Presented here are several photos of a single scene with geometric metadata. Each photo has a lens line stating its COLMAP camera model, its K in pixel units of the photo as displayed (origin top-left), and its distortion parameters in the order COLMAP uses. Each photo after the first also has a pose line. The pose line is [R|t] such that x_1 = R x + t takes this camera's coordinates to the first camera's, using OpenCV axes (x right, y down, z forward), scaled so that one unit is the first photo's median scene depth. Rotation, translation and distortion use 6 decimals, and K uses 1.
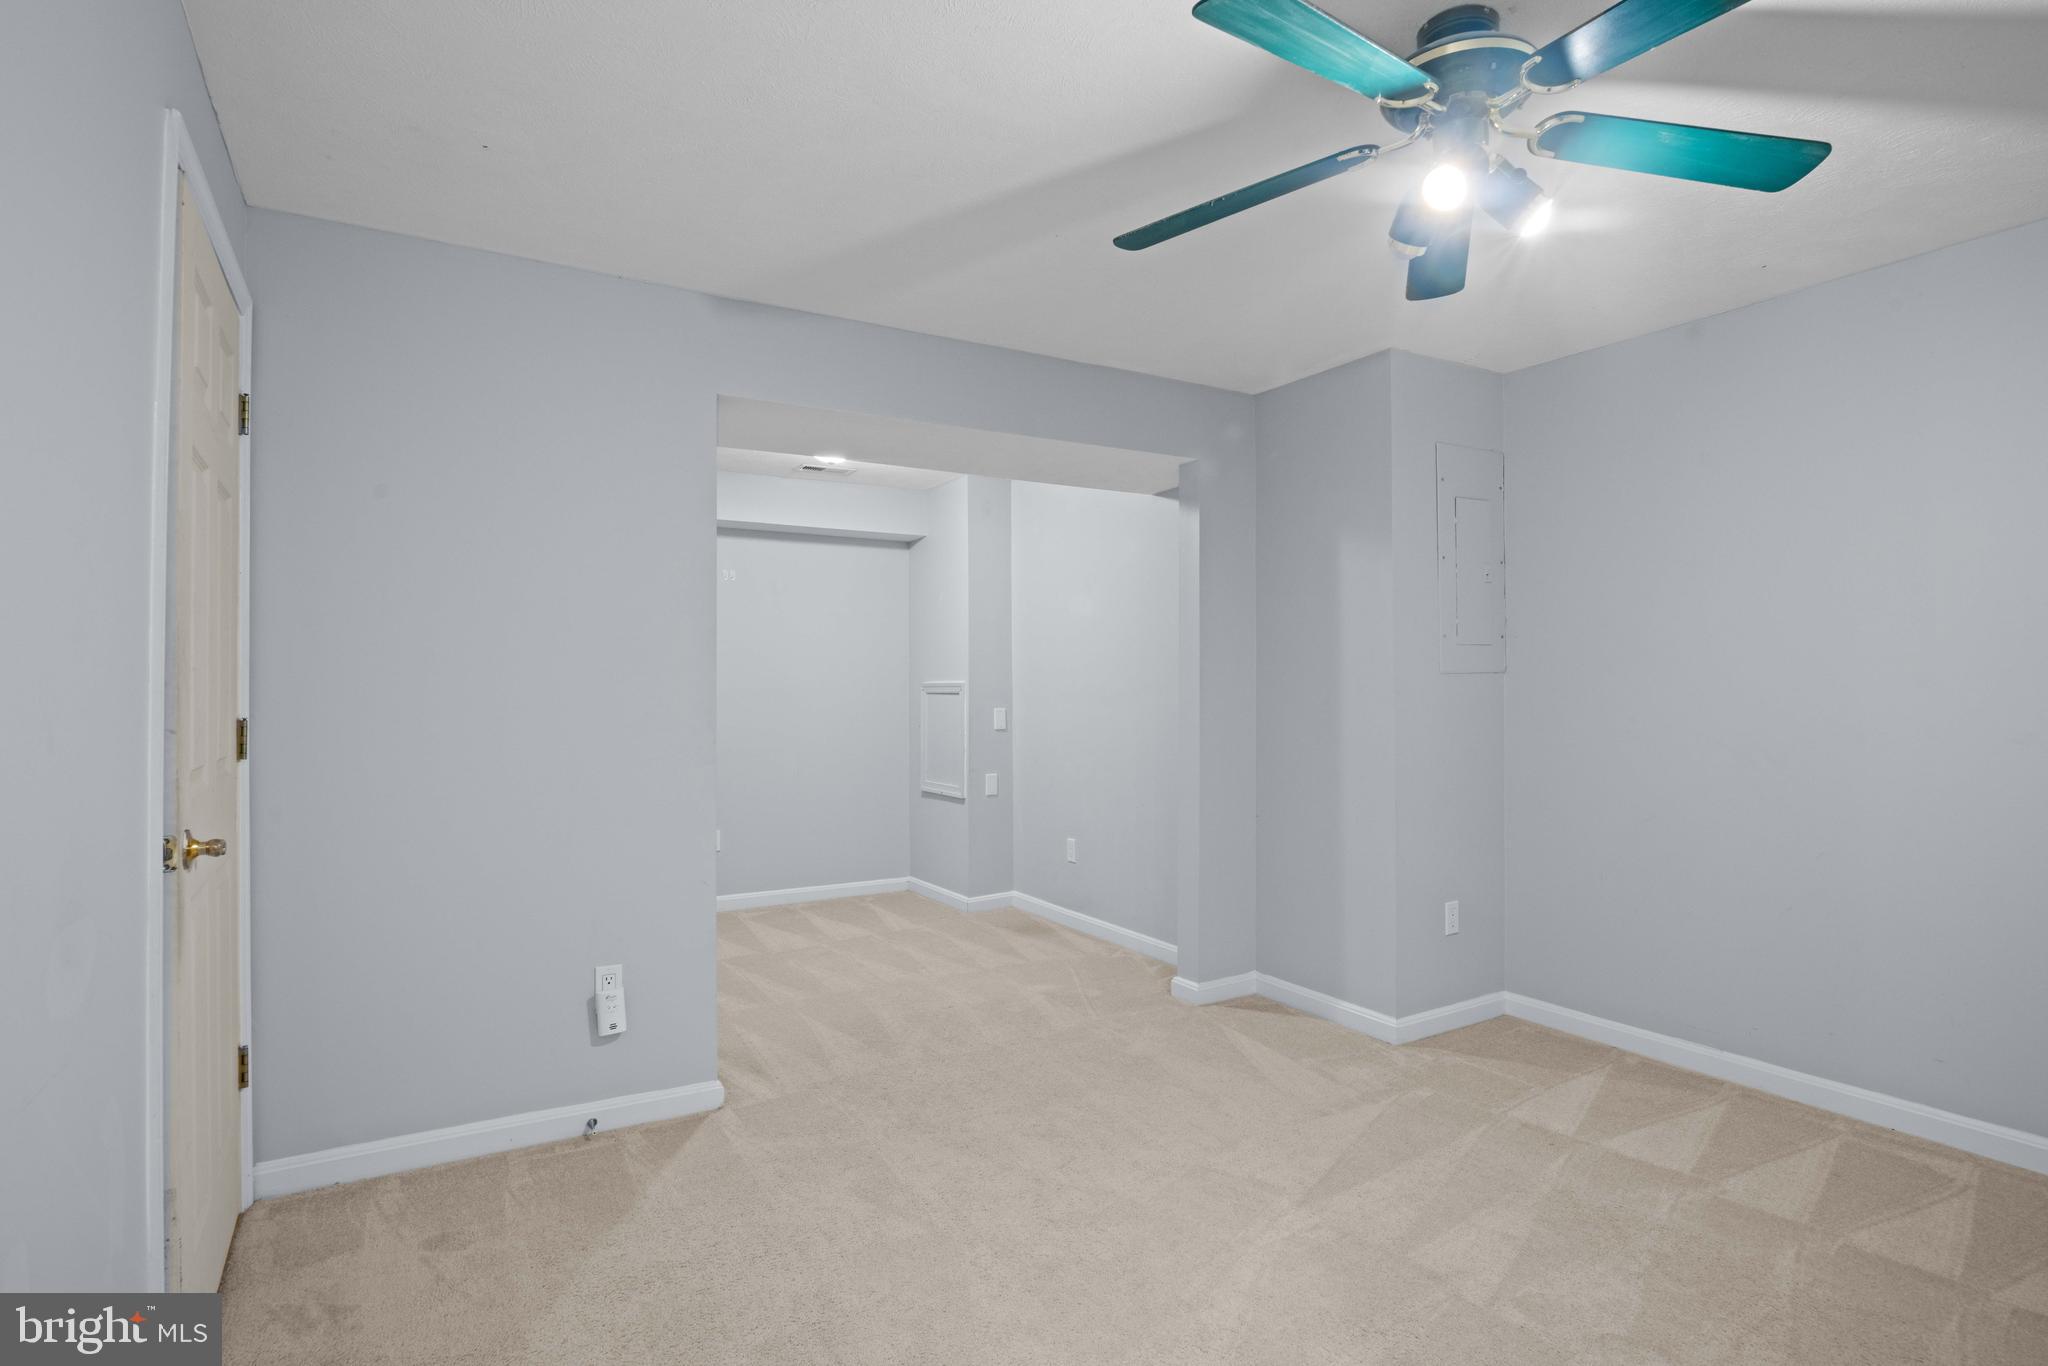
lens RADIAL K [[967.3, 0, 1014.0], [0, 967.3, 680.2], [0, 0, 1]] dist [-0.026005, 0.000172]
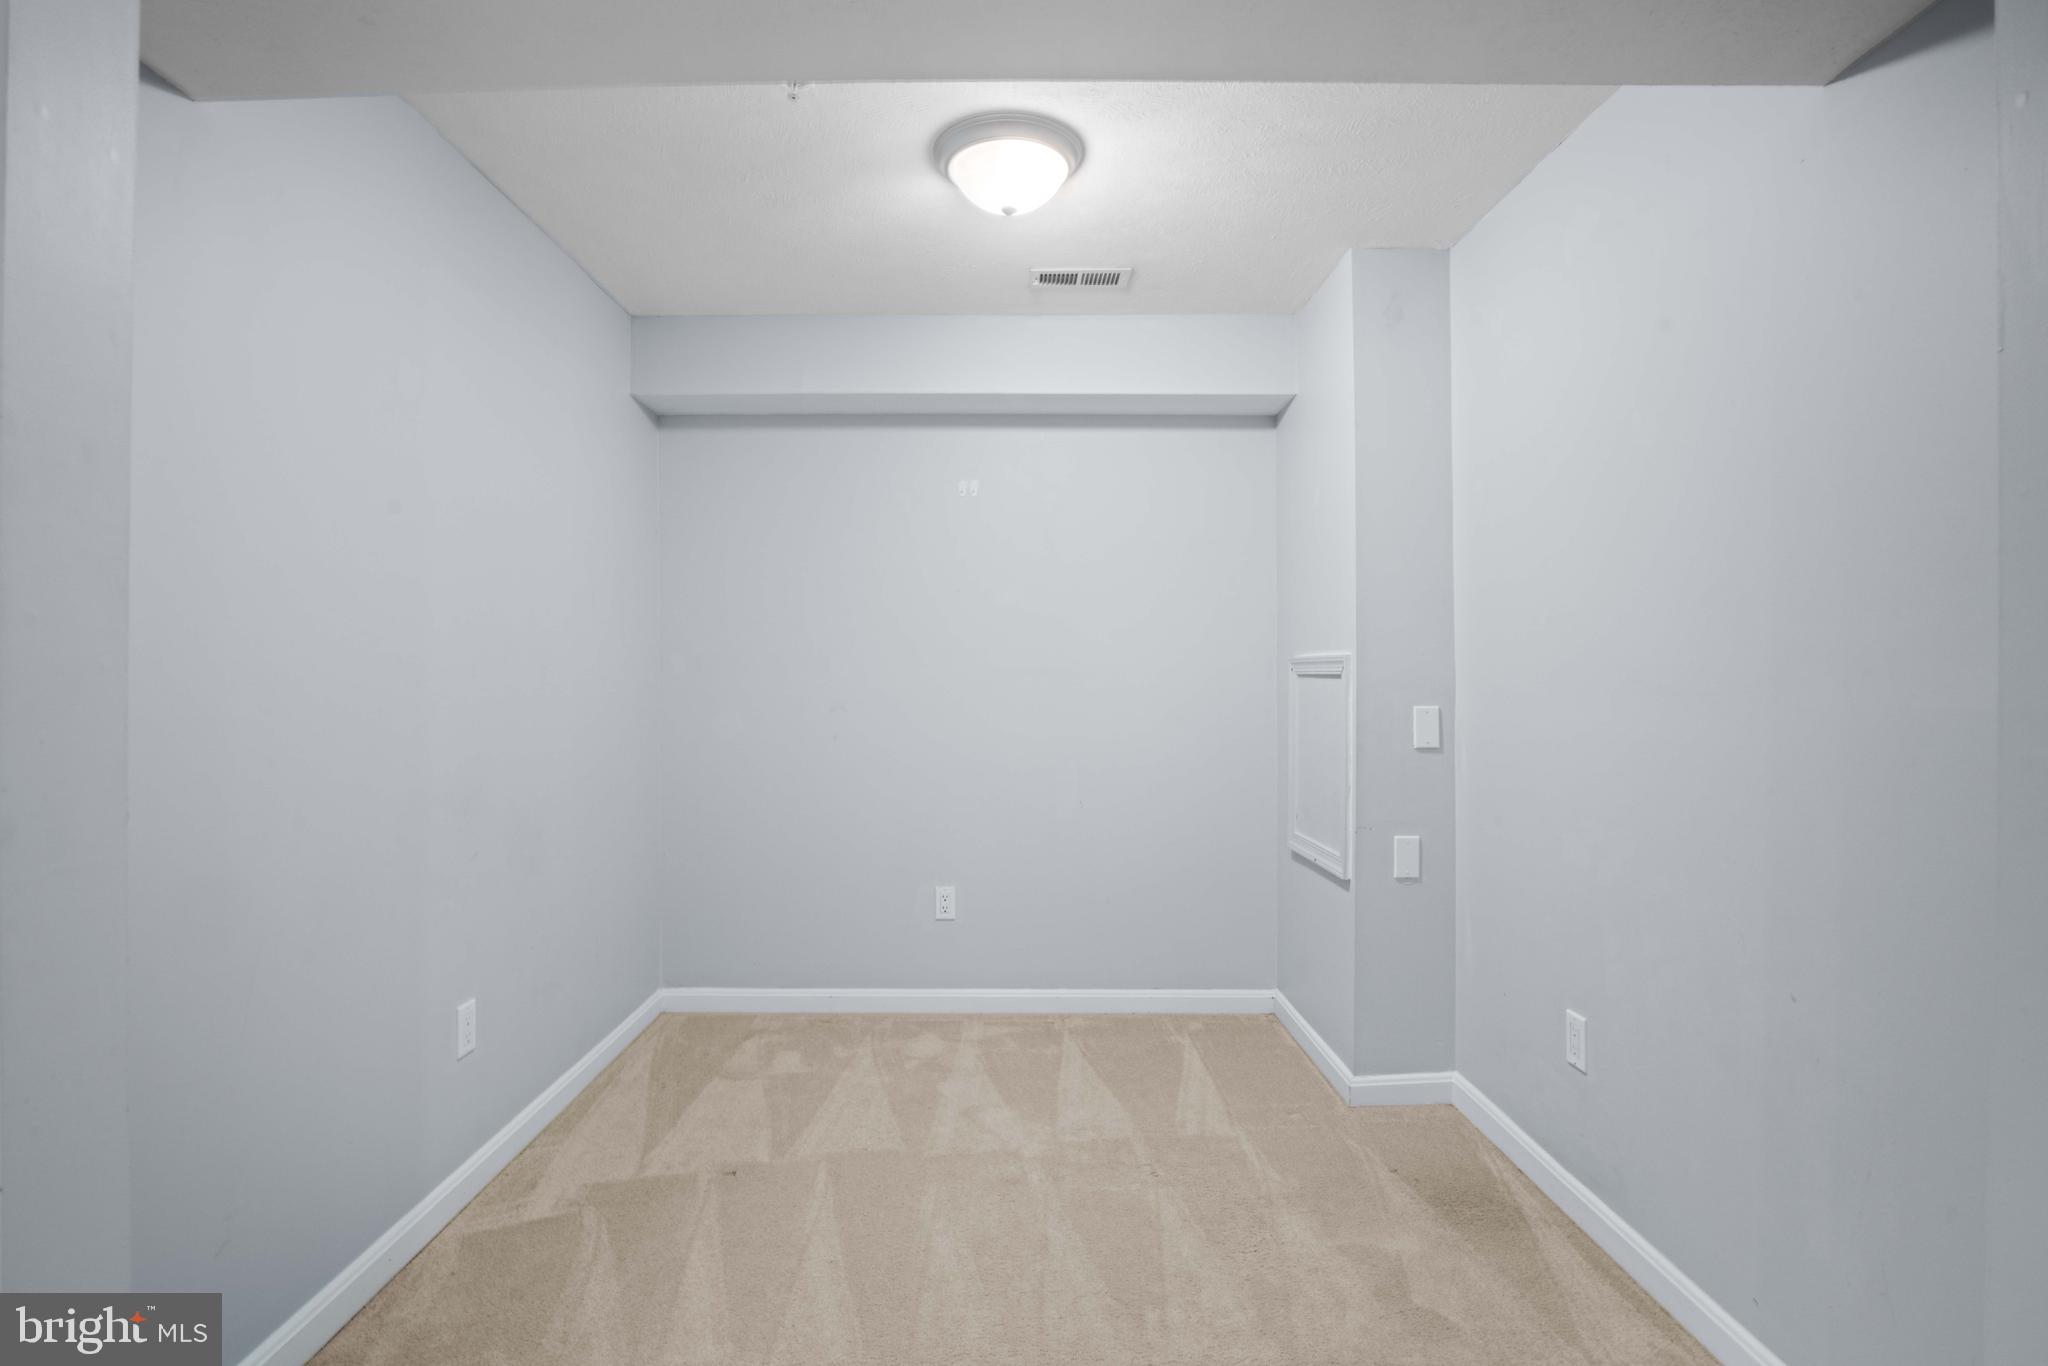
lens RADIAL K [[967.3, 0, 1014.0], [0, 967.3, 680.2], [0, 0, 1]] dist [-0.026005, 0.000172]
pose [[0.857753, 0.004196, -0.514045, 0.057932], [0.006372, 0.999803, 0.018793, 0.005448], [0.514023, -0.019395, 0.857557, 0.469703]]
